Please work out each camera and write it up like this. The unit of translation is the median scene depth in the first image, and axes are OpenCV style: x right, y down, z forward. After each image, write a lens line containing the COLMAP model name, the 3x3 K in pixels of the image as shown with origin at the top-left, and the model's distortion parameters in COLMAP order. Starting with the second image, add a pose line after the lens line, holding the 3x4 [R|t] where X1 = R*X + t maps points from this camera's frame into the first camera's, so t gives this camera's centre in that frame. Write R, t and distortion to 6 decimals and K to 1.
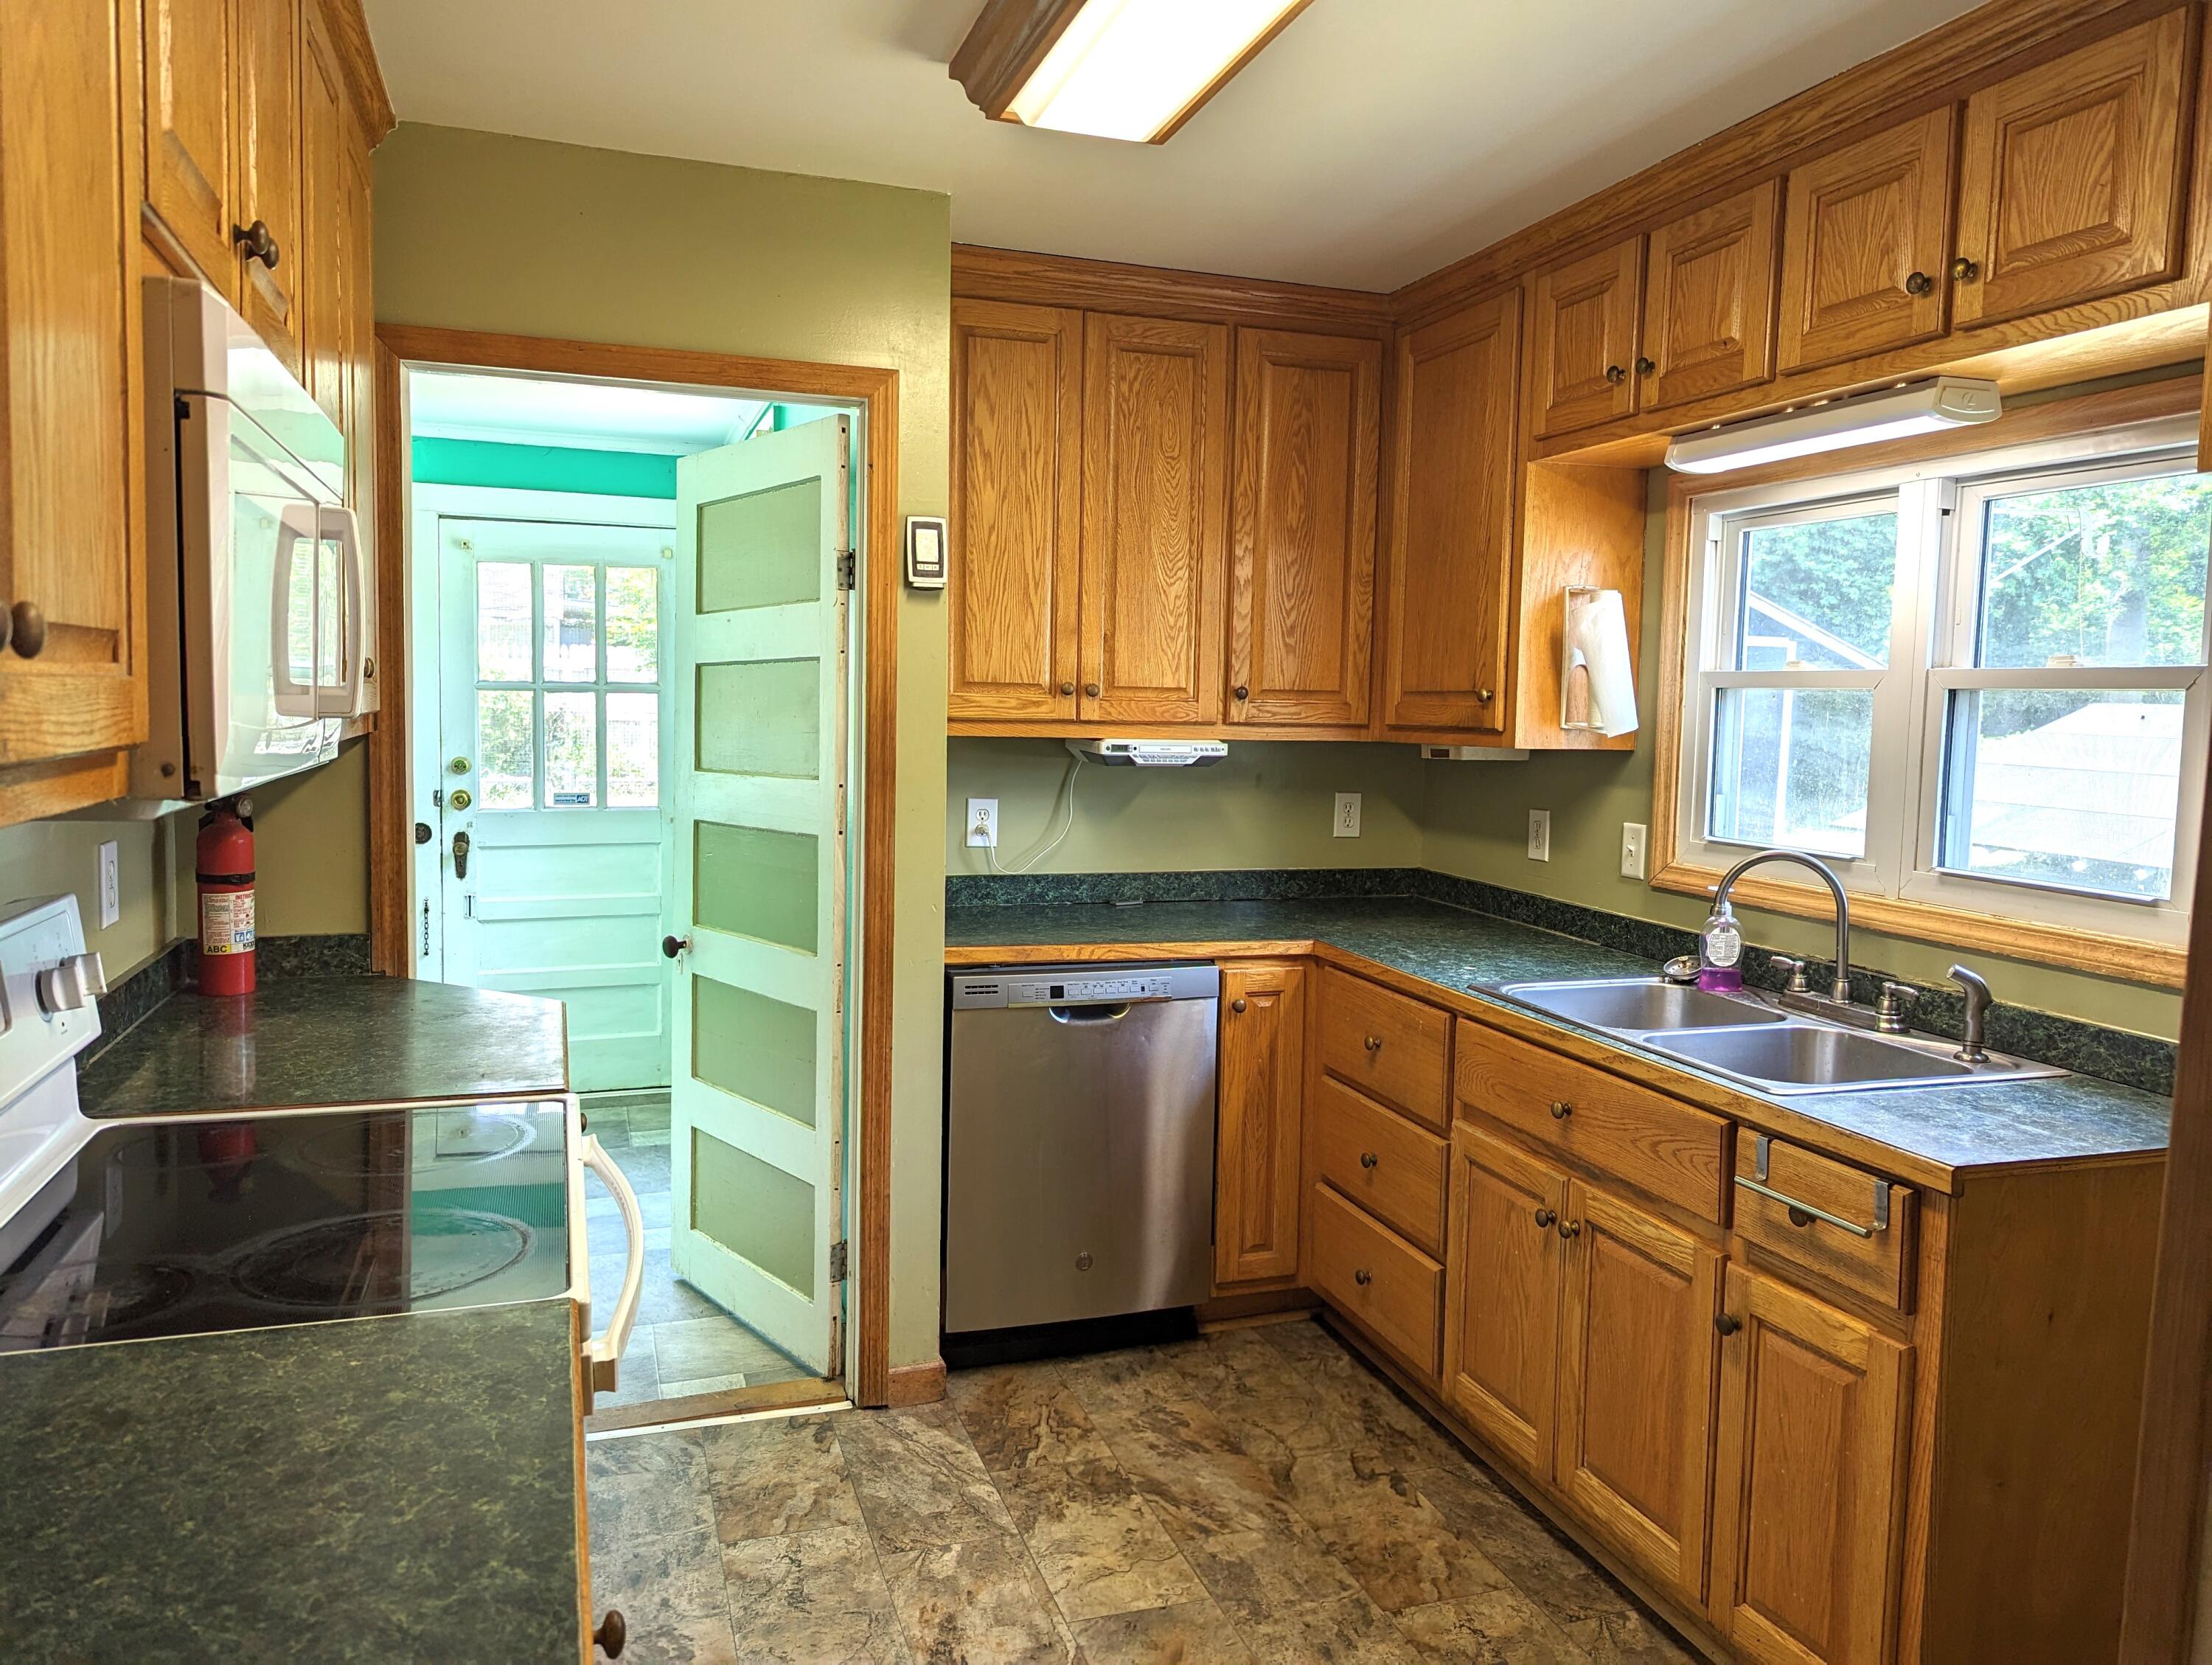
lens RADIAL K [[1582.6, 0, 1101.3], [0, 1582.6, 822.8], [0, 0, 1]] dist [0.110593, -0.175326]
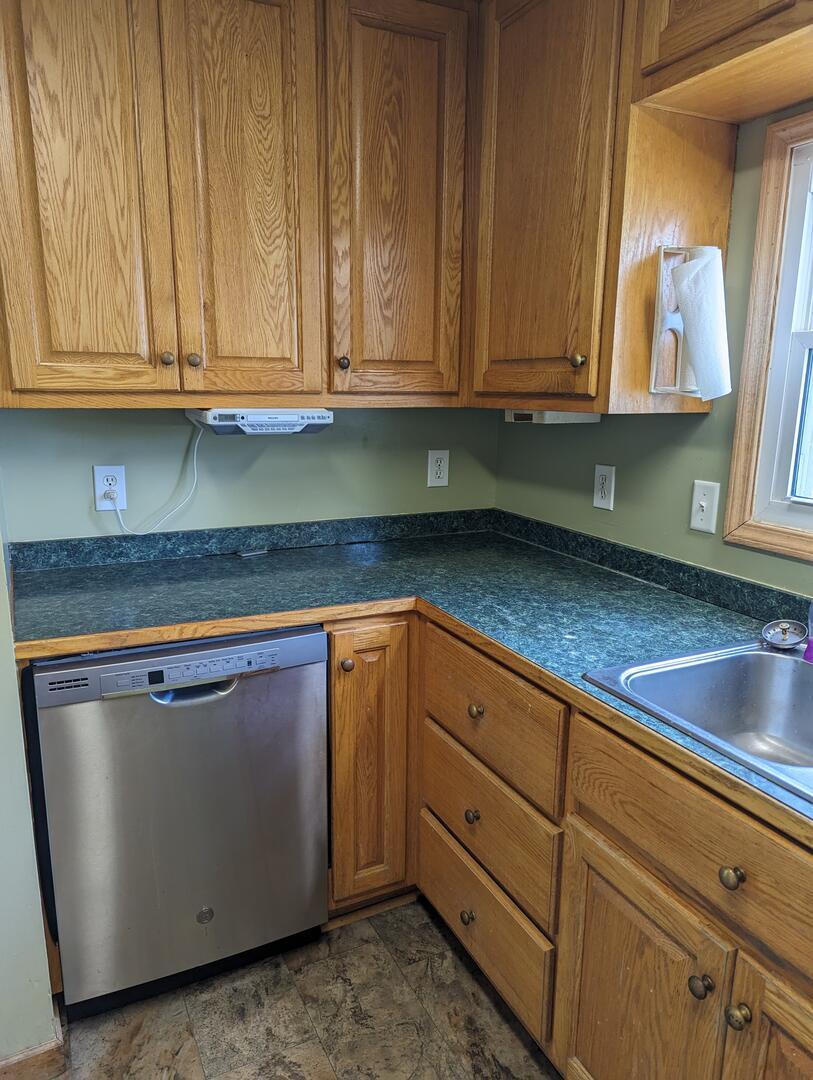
lens RADIAL K [[754.1, 0, 400.4], [0, 754.1, 545.9], [0, 0, 1]] dist [0.055420, -0.040546]
pose [[0.991528, -0.039079, 0.123875, 0.060601], [0.021835, 0.990244, 0.137626, -0.030424], [-0.128045, -0.133755, 0.982708, 0.495534]]
